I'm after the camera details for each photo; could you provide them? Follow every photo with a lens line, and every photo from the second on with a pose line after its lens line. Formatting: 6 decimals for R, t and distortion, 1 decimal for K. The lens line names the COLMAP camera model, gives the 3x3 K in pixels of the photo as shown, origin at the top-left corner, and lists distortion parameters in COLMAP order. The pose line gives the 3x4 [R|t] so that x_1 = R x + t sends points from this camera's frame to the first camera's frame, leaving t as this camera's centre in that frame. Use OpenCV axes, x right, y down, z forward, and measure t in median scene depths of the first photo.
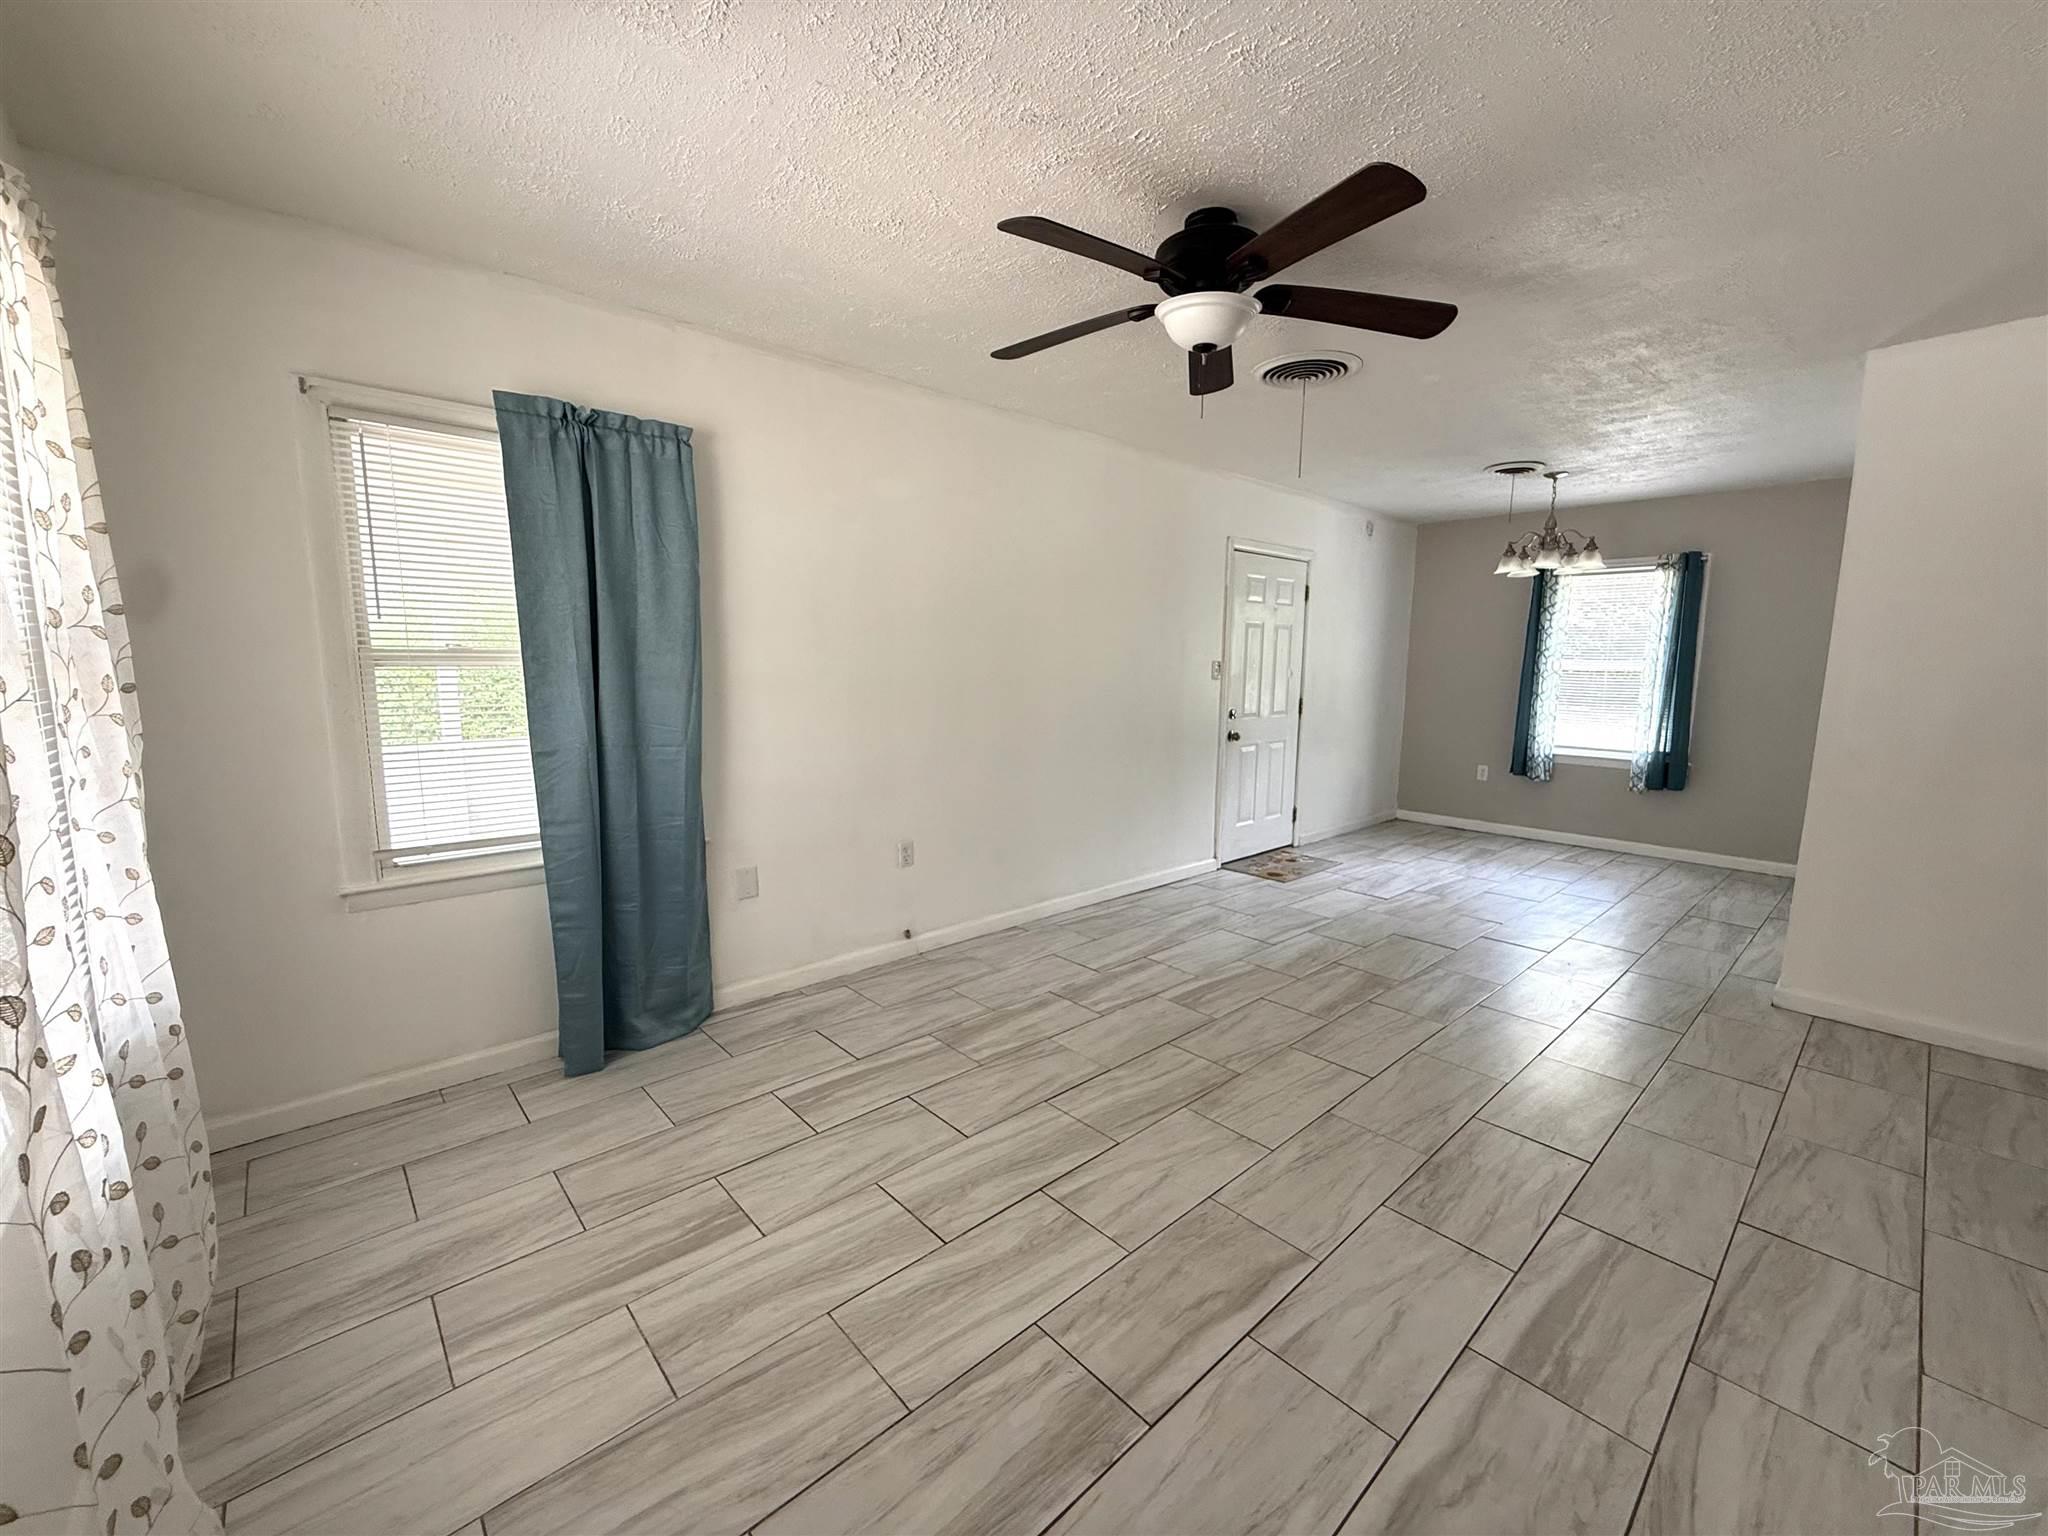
lens RADIAL K [[820.7, 0, 1017.4], [0, 820.7, 772.4], [0, 0, 1]] dist [0.000616, 0.000324]
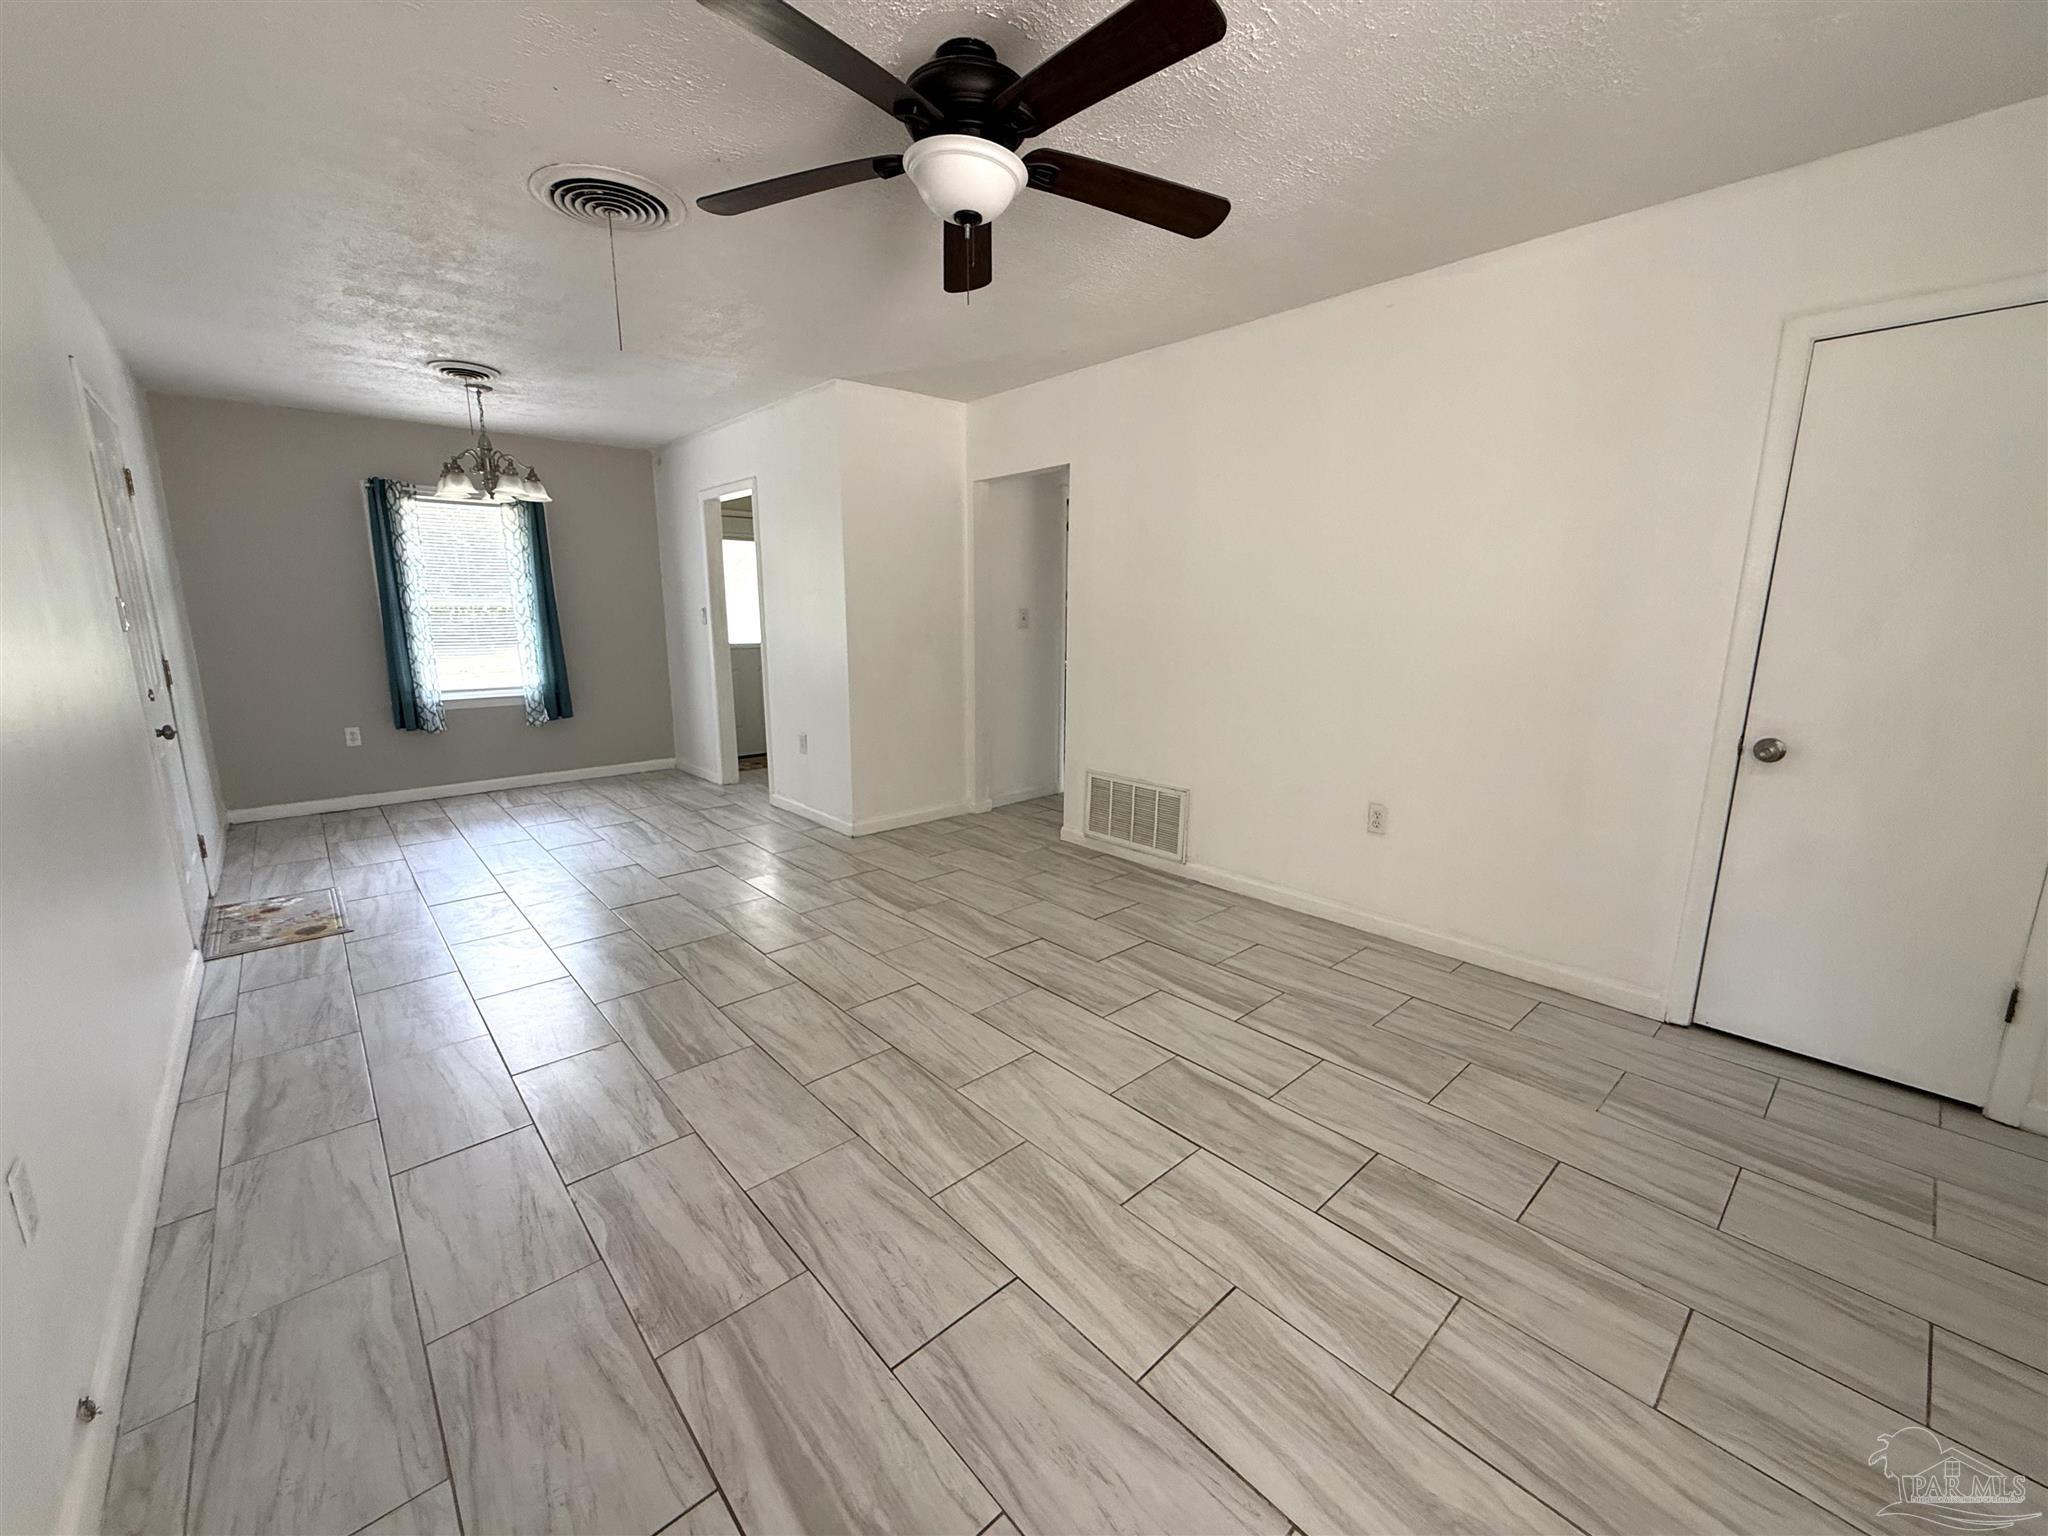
lens RADIAL K [[812.2, 0, 1032.1], [0, 812.2, 769.8], [0, 0, 1]] dist [-0.002223, 0.000241]
pose [[-0.003037, -0.207354, 0.978261, -0.527728], [0.135366, 0.969176, 0.205849, -0.096947], [-0.990791, 0.133049, 0.025125, 0.738848]]
